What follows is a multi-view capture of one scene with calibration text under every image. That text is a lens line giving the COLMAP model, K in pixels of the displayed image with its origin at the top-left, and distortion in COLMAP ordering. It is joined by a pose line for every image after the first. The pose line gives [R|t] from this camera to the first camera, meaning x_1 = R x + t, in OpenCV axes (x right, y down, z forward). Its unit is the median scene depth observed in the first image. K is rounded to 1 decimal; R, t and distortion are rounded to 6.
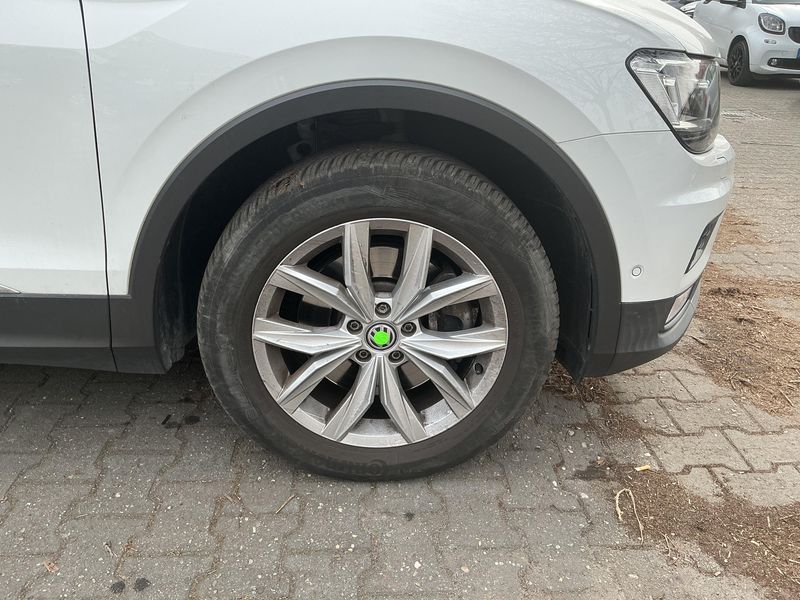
lens RADIAL K [[649.6, 0, 400.0], [0, 649.6, 300.0], [0, 0, 1]] dist [0.082826, -0.004480]
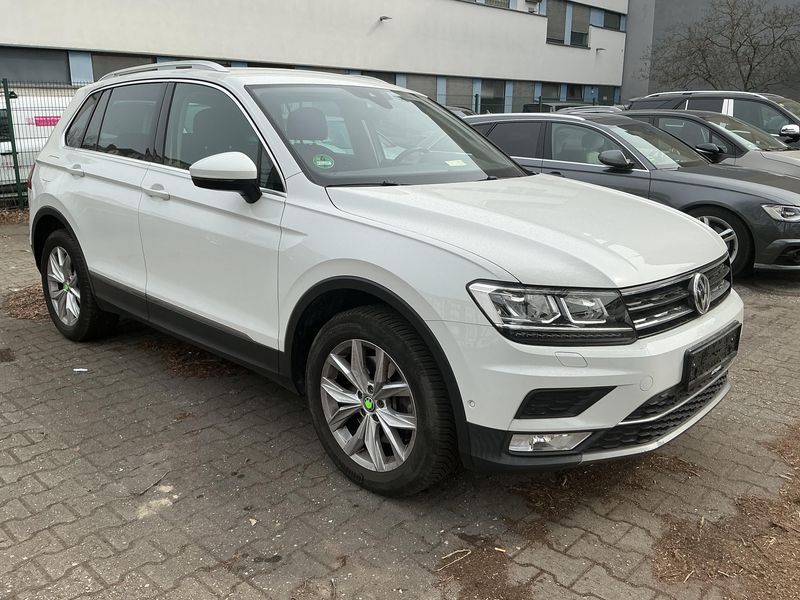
lens RADIAL K [[649.6, 0, 400.0], [0, 649.6, 300.0], [0, 0, 1]] dist [0.082826, -0.004480]
pose [[0.695991, 0.153232, -0.701510, 1.323394], [-0.273545, 0.959877, -0.061726, -0.141615], [0.663905, 0.234855, 0.709981, -0.345312]]
